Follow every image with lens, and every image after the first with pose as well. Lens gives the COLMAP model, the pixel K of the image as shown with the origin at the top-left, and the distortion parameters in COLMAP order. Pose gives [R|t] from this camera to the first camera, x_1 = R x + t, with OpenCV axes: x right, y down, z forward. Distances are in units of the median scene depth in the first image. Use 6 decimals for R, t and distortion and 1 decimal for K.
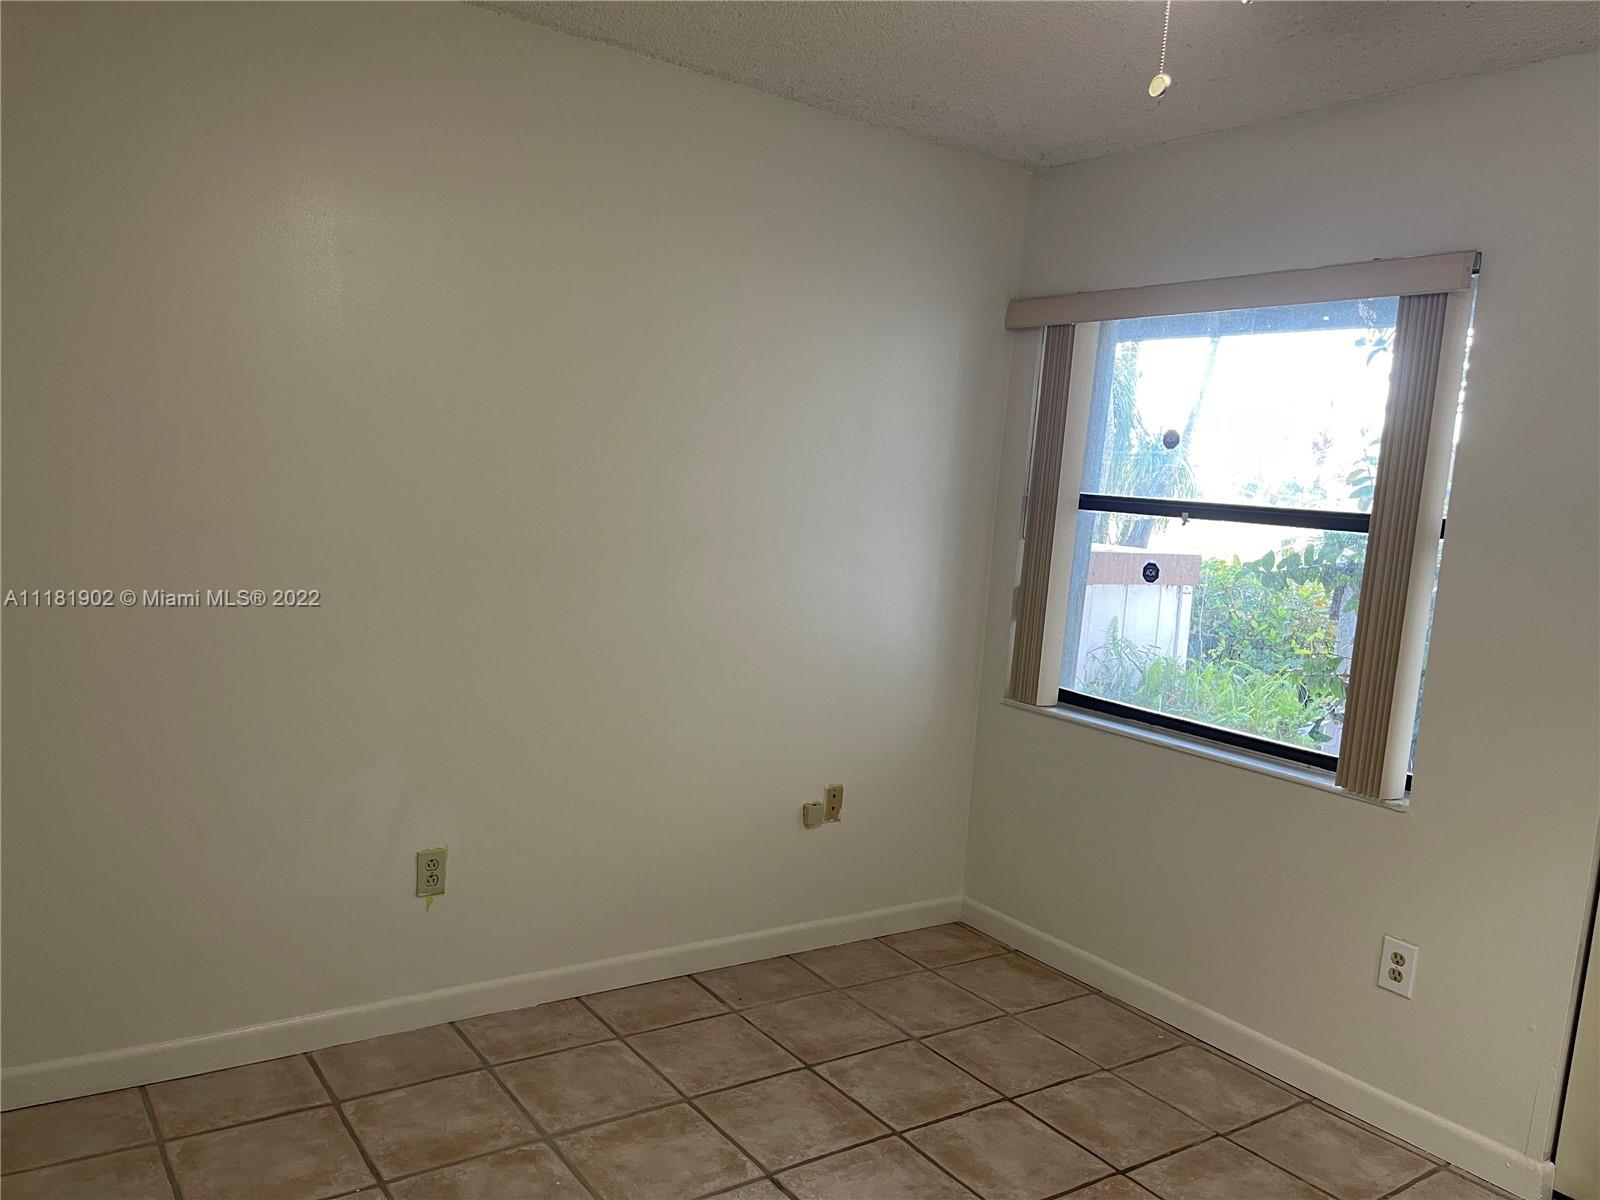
lens RADIAL K [[1213.4, 0, 808.0], [0, 1213.4, 597.5], [0, 0, 1]] dist [0.075424, -0.096487]
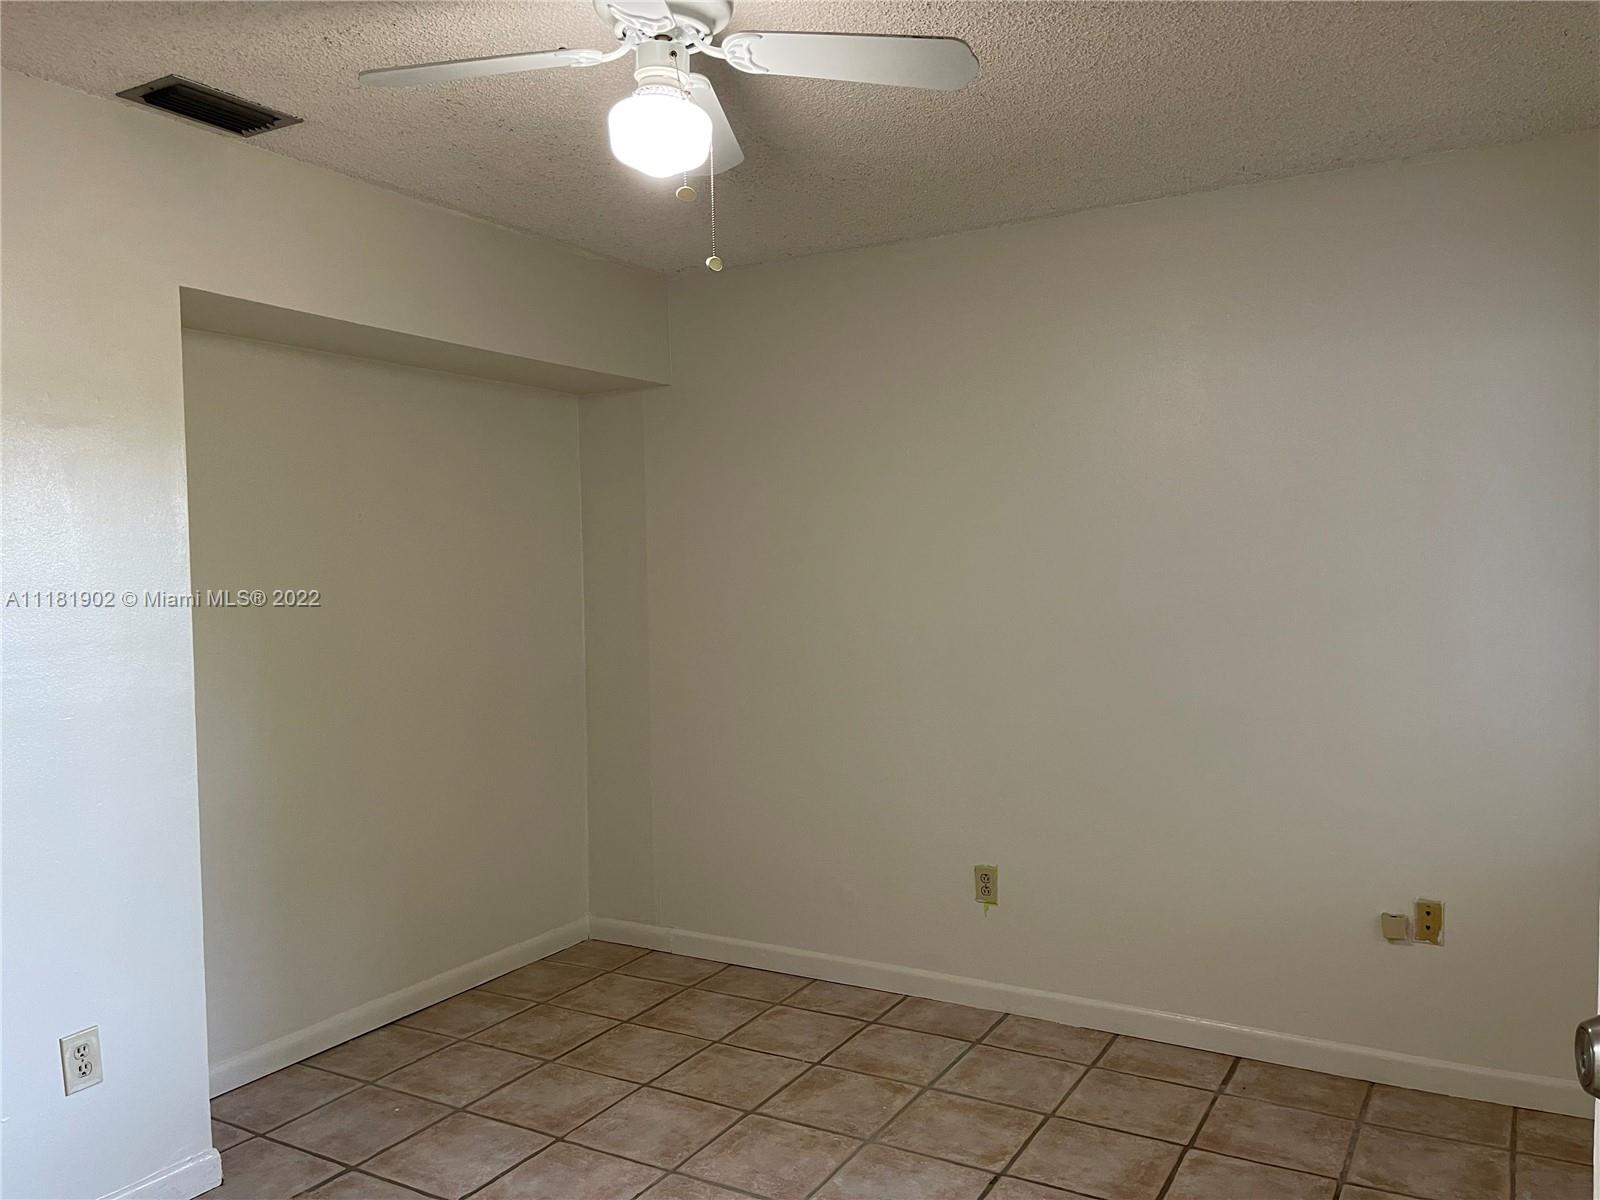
lens RADIAL K [[1213.4, 0, 802.8], [0, 1213.4, 598.5], [0, 0, 1]] dist [0.075424, -0.096487]
pose [[0.419799, -0.051717, -0.906142, 0.782924], [-0.037064, 0.996566, -0.074049, 0.027834], [0.906860, 0.064671, 0.416441, 0.274343]]
